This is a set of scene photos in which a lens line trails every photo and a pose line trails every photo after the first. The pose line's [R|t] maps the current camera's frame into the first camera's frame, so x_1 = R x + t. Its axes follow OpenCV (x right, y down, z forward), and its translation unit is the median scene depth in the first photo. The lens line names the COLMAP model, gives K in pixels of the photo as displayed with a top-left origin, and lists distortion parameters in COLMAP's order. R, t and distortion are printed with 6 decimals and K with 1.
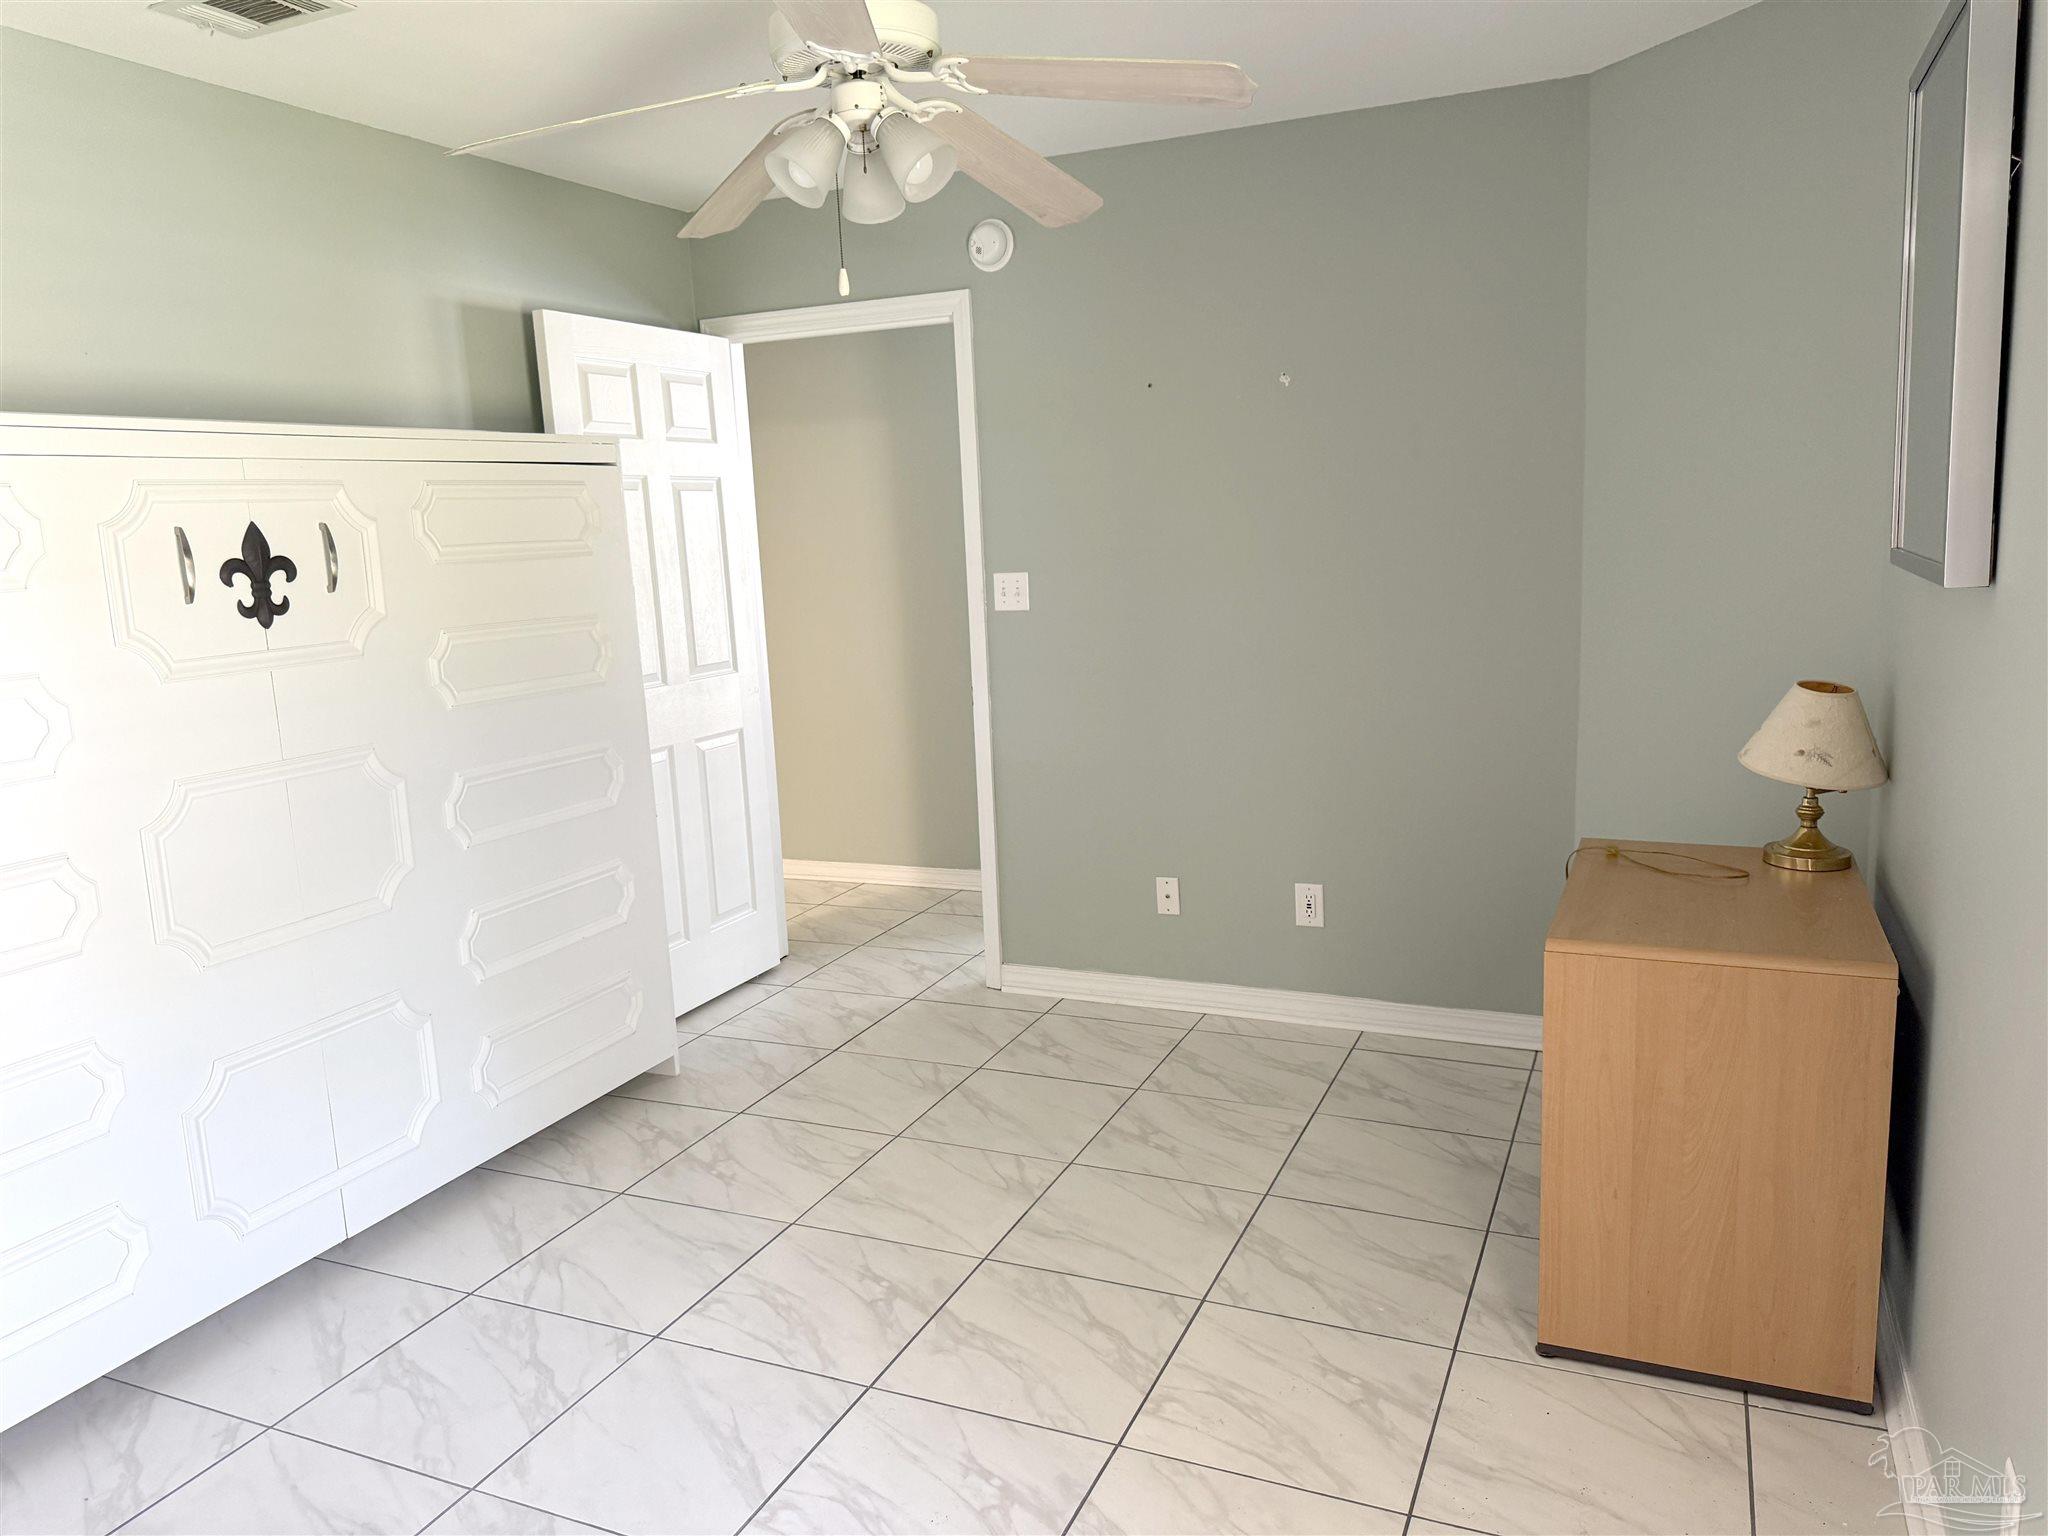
lens RADIAL K [[1455.2, 0, 1019.0], [0, 1455.2, 765.7], [0, 0, 1]] dist [0.065305, -0.067592]
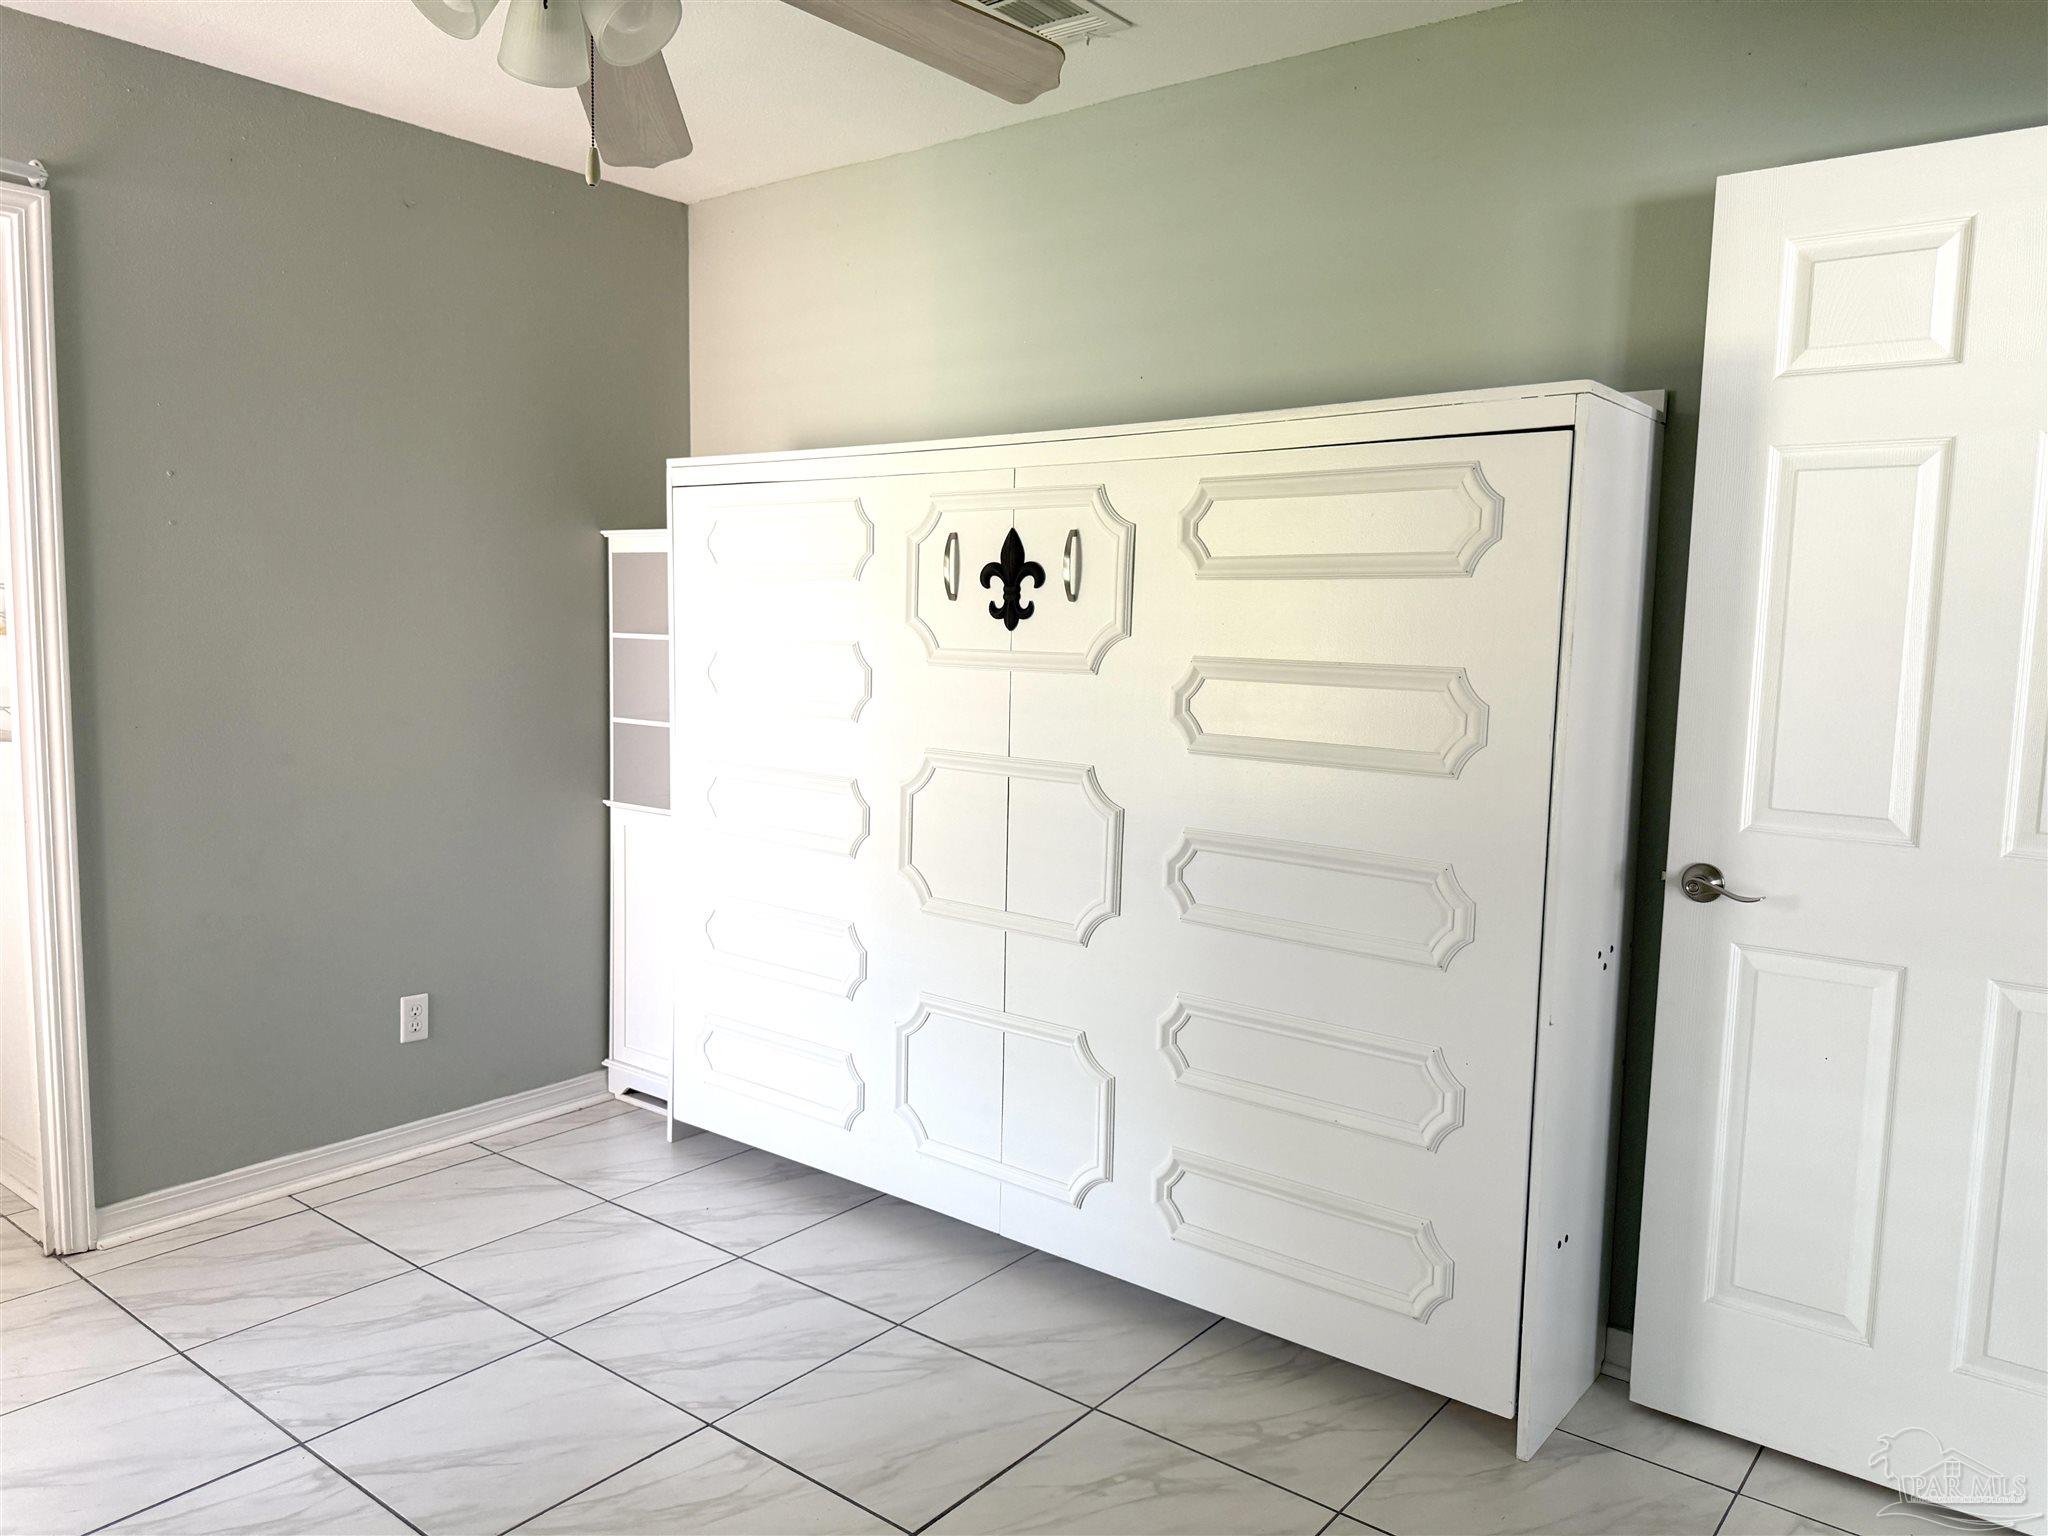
lens RADIAL K [[1455.2, 0, 1015.6], [0, 1455.2, 767.2], [0, 0, 1]] dist [0.065305, -0.067592]
pose [[-0.236649, 0.140071, -0.961445, 0.496912], [-0.177856, 0.966587, 0.184598, -0.190014], [0.955178, 0.214684, -0.203830, 1.230547]]
